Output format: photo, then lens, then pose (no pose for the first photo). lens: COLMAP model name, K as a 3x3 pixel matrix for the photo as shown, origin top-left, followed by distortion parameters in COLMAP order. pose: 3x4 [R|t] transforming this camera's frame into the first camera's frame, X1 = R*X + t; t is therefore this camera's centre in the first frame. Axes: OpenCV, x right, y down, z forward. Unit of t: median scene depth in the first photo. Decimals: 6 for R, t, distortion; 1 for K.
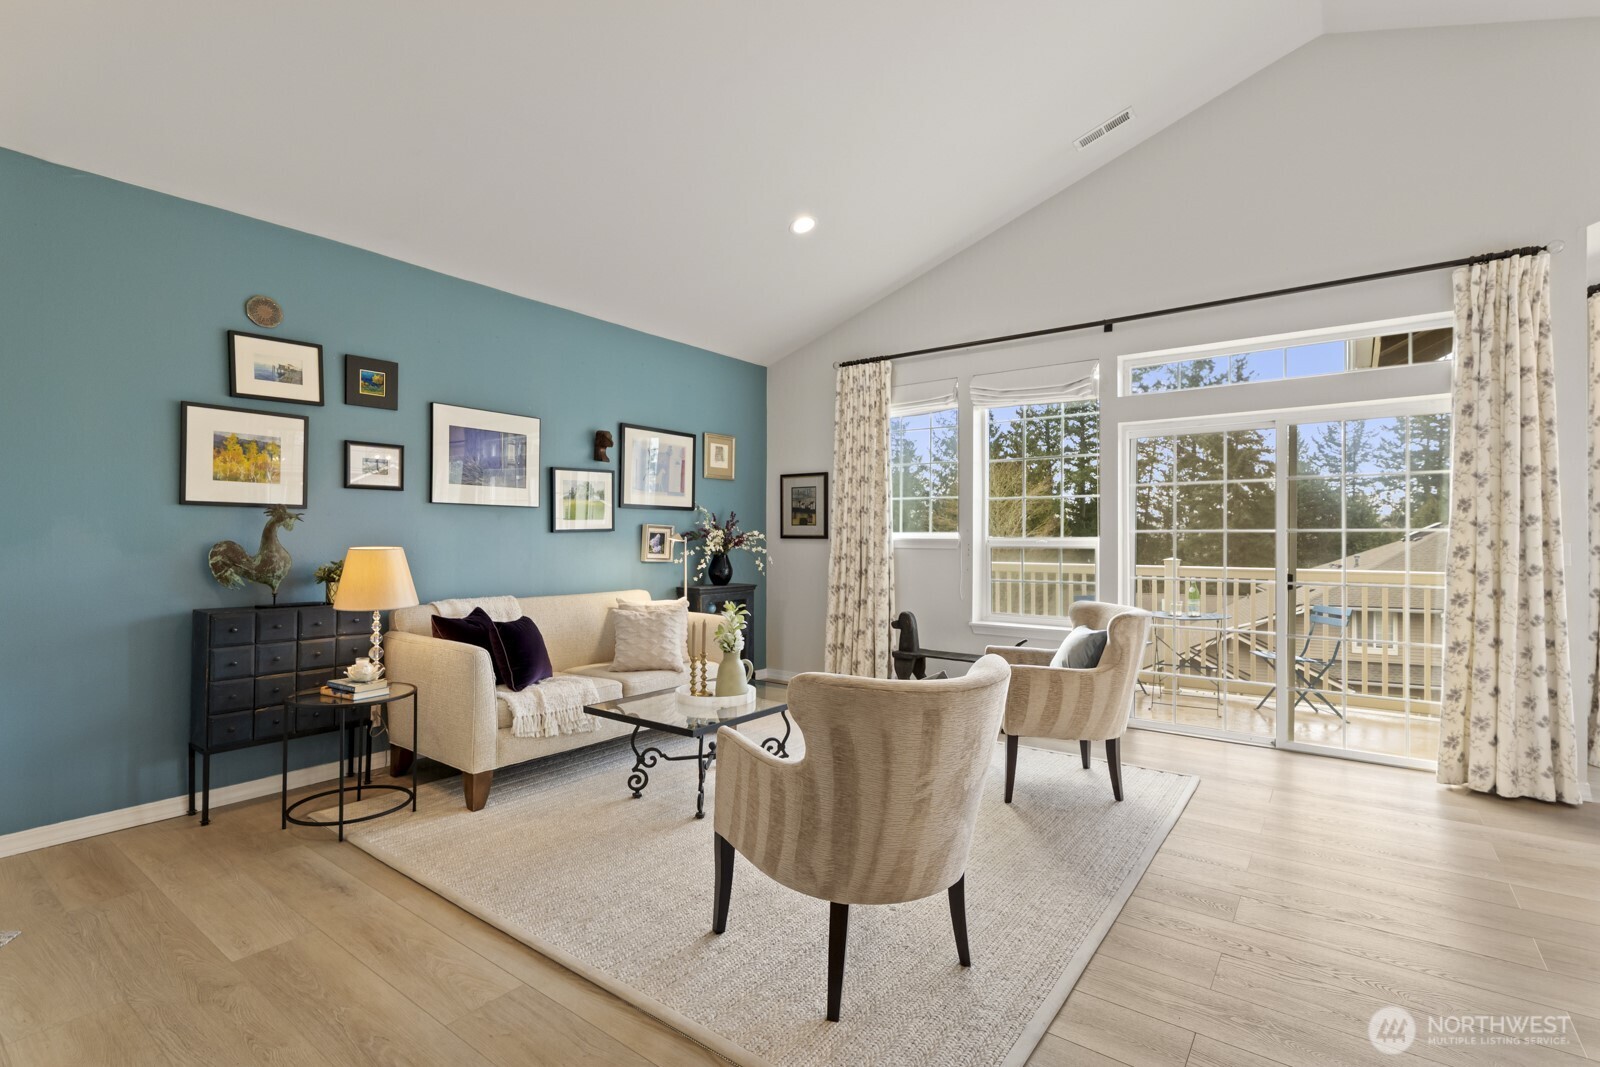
lens RADIAL K [[749.3, 0, 795.1], [0, 749.3, 539.6], [0, 0, 1]] dist [0.000449, 0.008117]
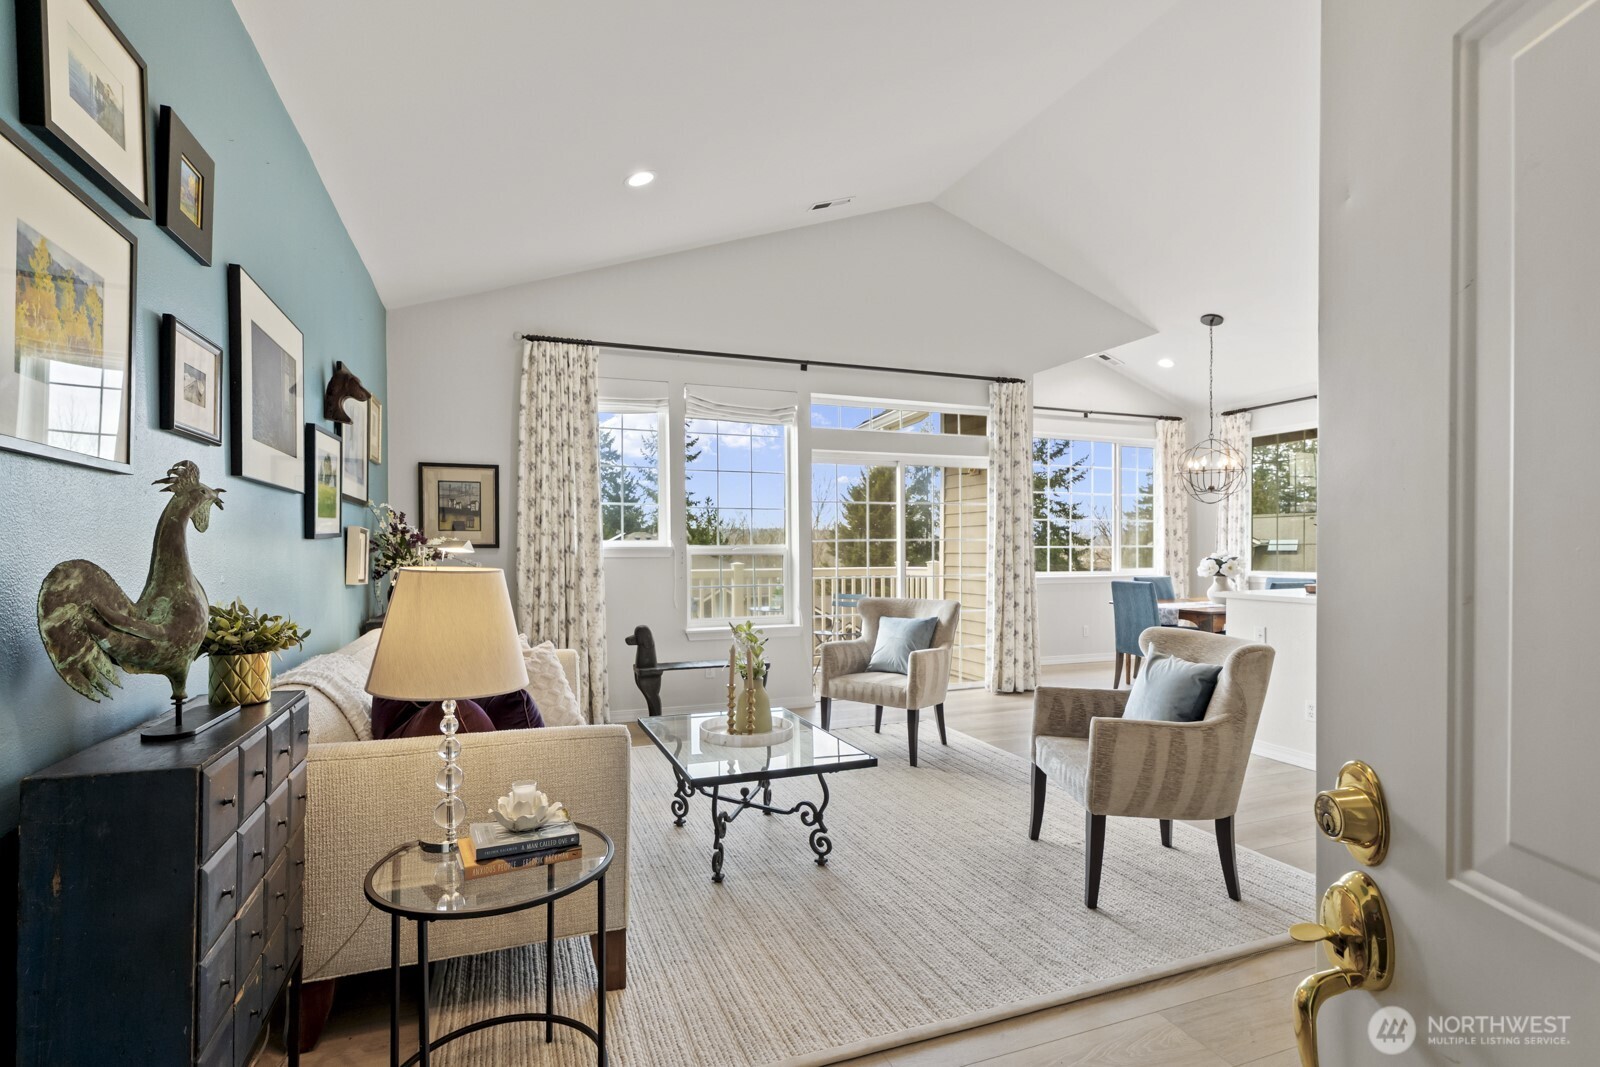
lens RADIAL K [[759.2, 0, 797.6], [0, 759.2, 551.1], [0, 0, 1]] dist [-0.001368, -0.000013]
pose [[0.527337, -0.010003, 0.849597, -0.690622], [0.007886, 0.999945, 0.006879, -0.001506], [-0.849620, 0.003073, 0.527387, 0.430317]]
